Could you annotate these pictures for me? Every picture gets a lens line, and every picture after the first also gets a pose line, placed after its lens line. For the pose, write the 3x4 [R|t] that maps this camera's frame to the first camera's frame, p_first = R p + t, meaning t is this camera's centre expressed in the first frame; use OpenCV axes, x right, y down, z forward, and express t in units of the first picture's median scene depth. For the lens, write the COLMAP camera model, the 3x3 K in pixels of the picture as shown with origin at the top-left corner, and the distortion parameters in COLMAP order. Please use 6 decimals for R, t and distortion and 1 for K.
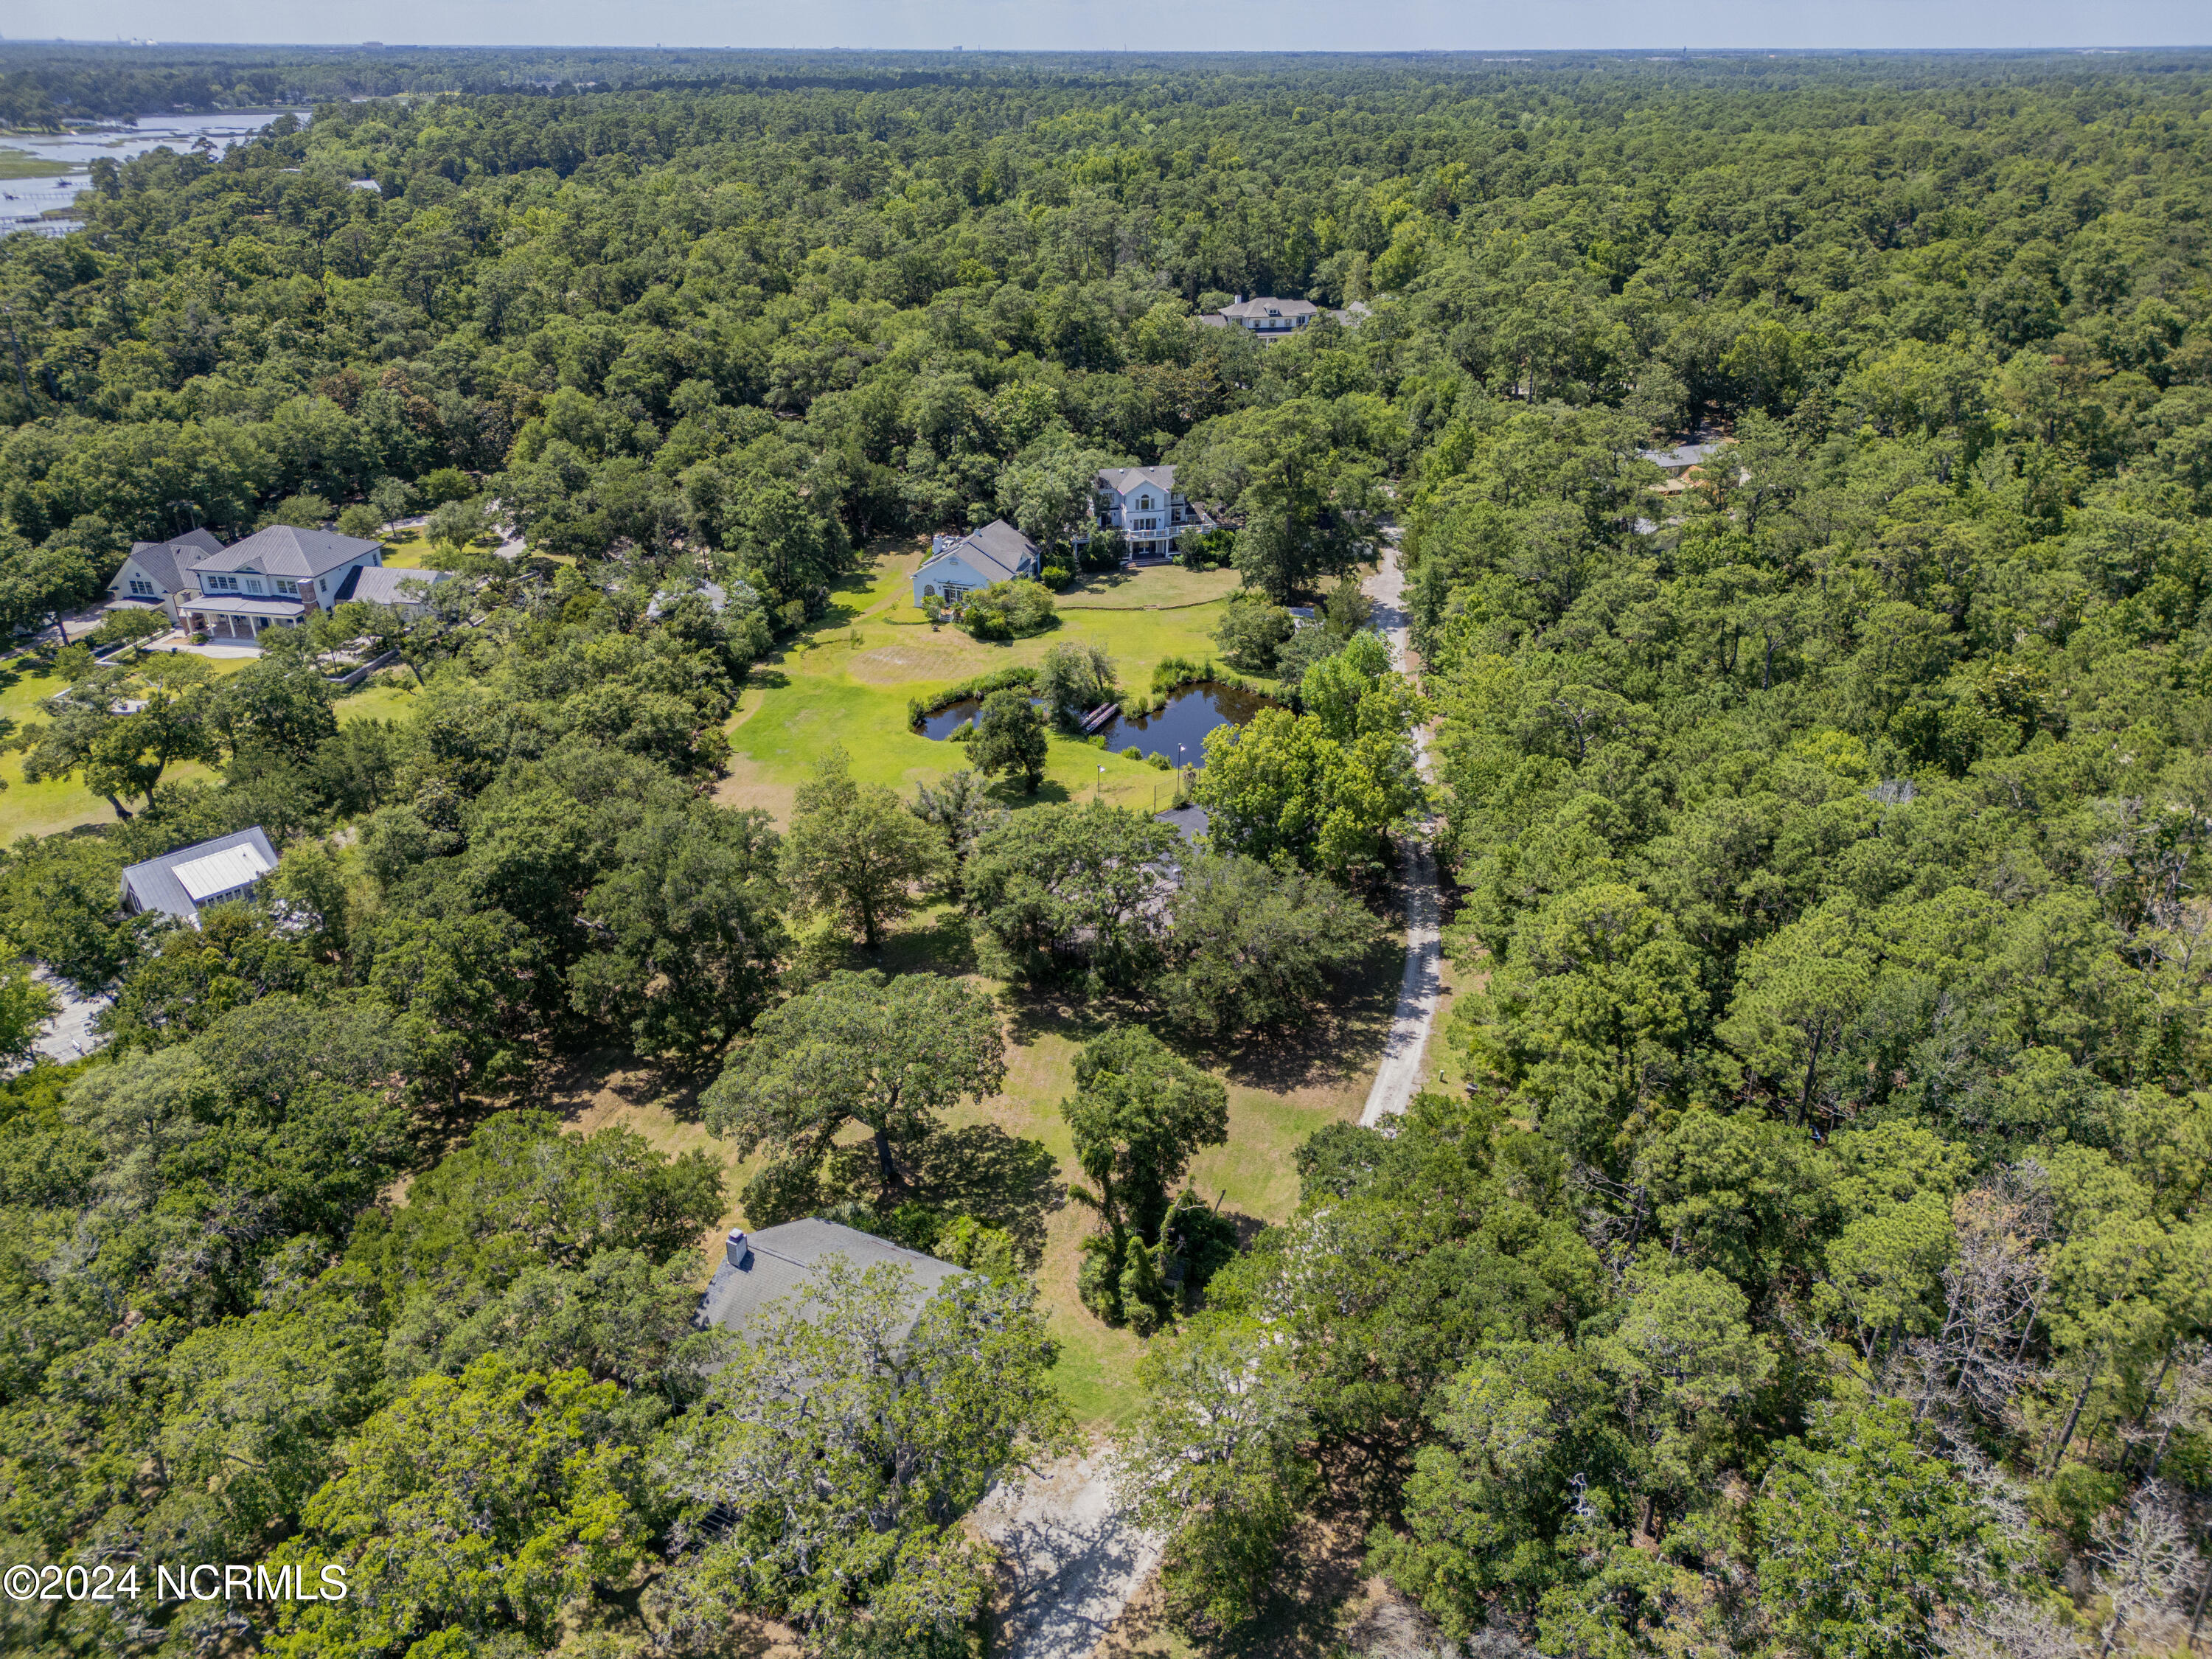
lens RADIAL K [[1534.9, 0, 1108.8], [0, 1534.9, 852.6], [0, 0, 1]] dist [0.060894, -0.052066]
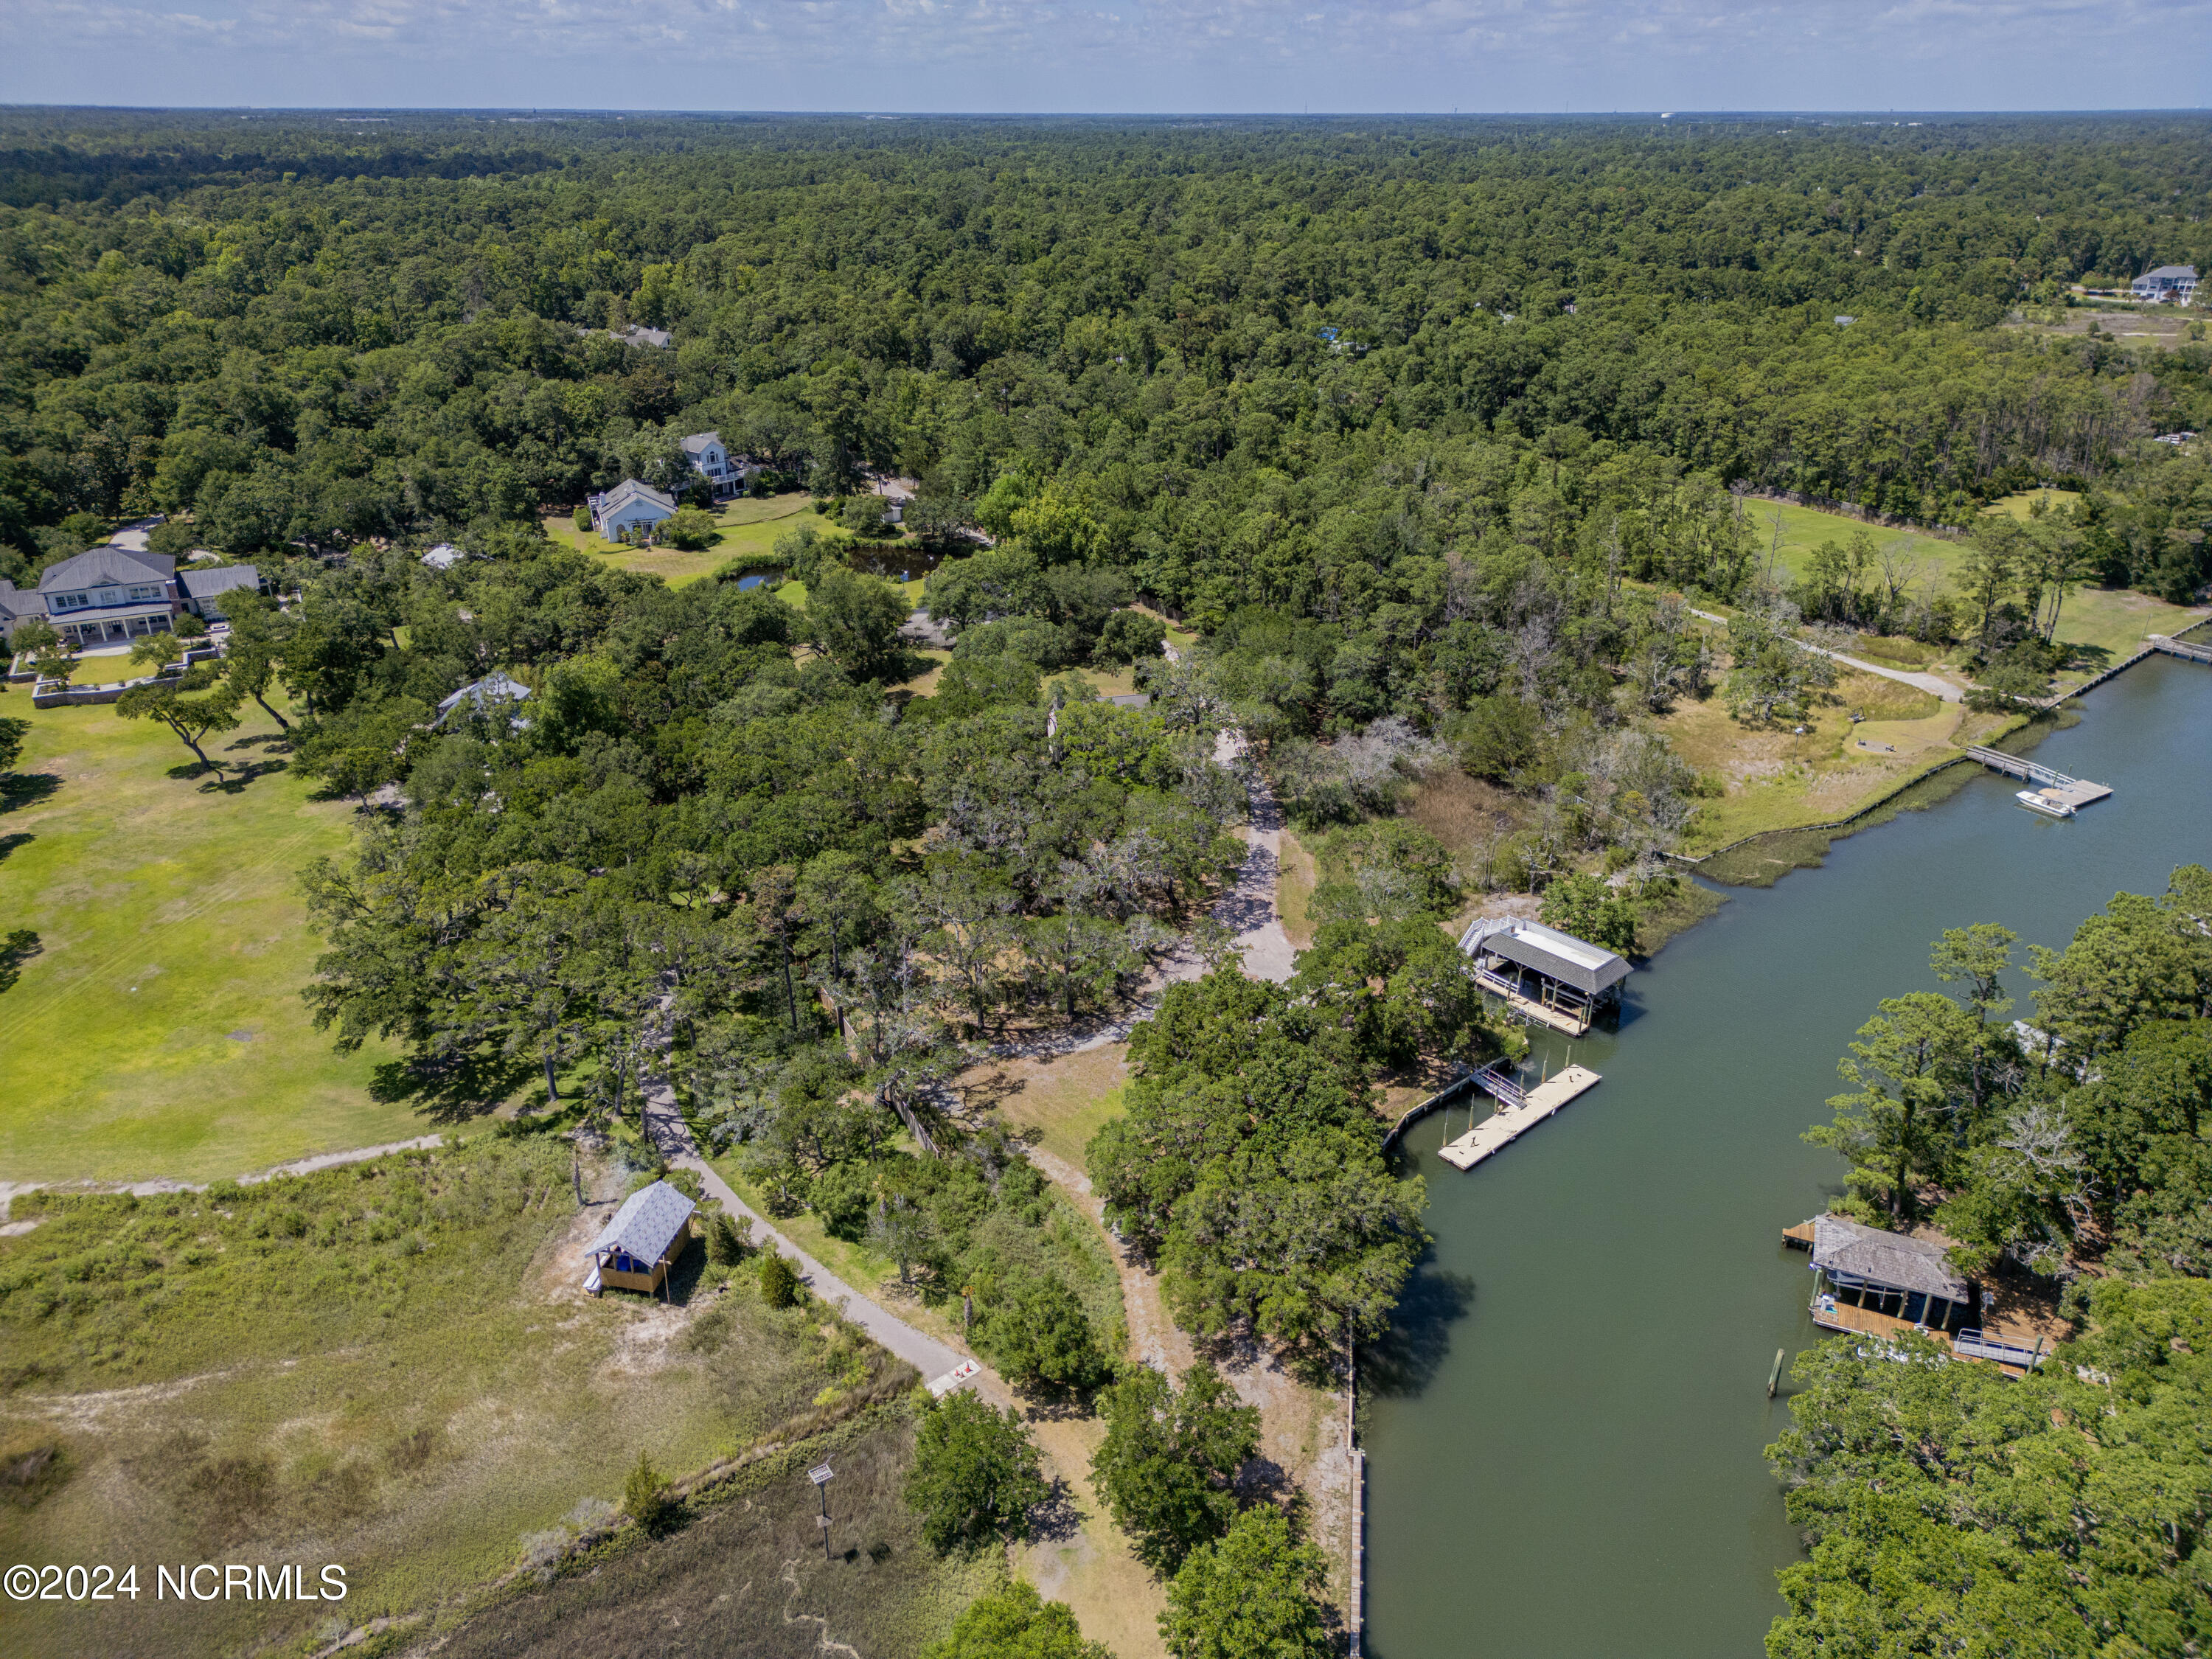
lens RADIAL K [[1554.8, 0, 1090.3], [0, 1554.8, 821.8], [0, 0, 1]] dist [0.048005, -0.037718]
pose [[0.799662, -0.250988, 0.545478, -0.549219], [0.279490, 0.959621, 0.031818, 0.138611], [-0.531438, 0.127012, 0.837521, -0.322010]]
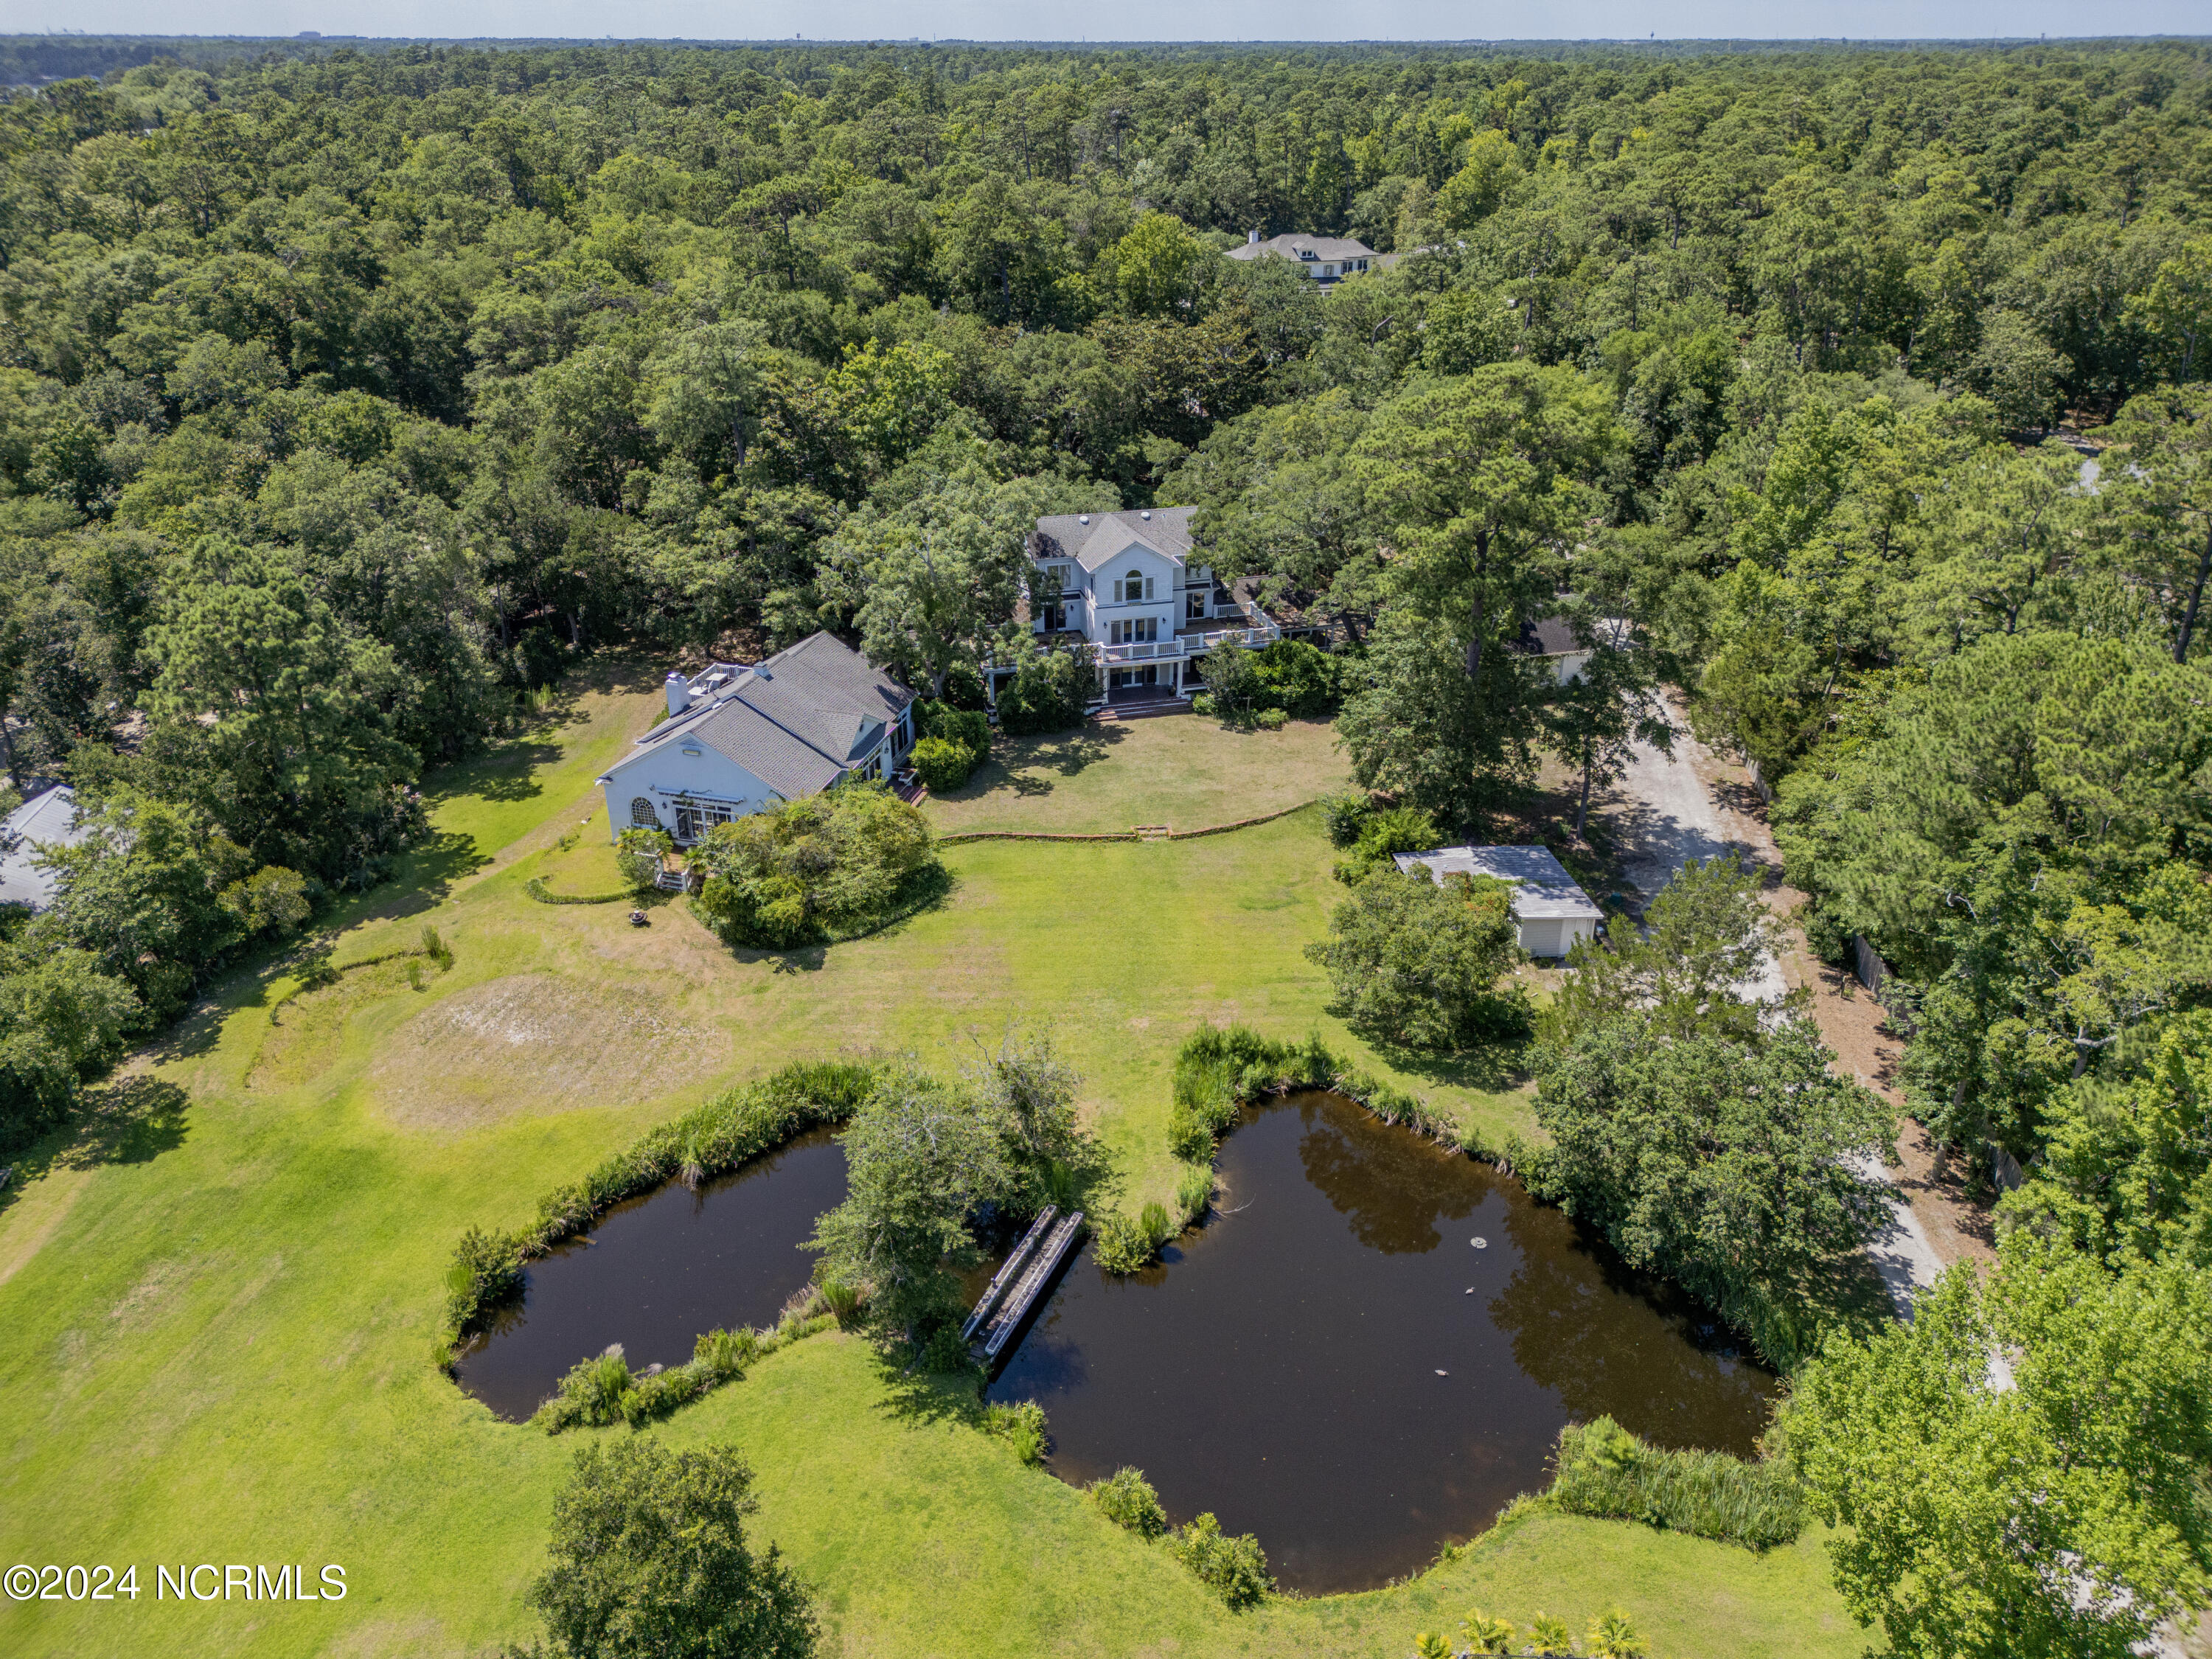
lens RADIAL K [[1534.9, 0, 1108.8], [0, 1534.9, 852.6], [0, 0, 1]] dist [0.060894, -0.052066]
pose [[0.999725, -0.012624, 0.019758, 0.004967], [0.012566, 0.999916, 0.003065, -0.142679], [-0.019795, -0.002816, 0.999800, 0.507518]]
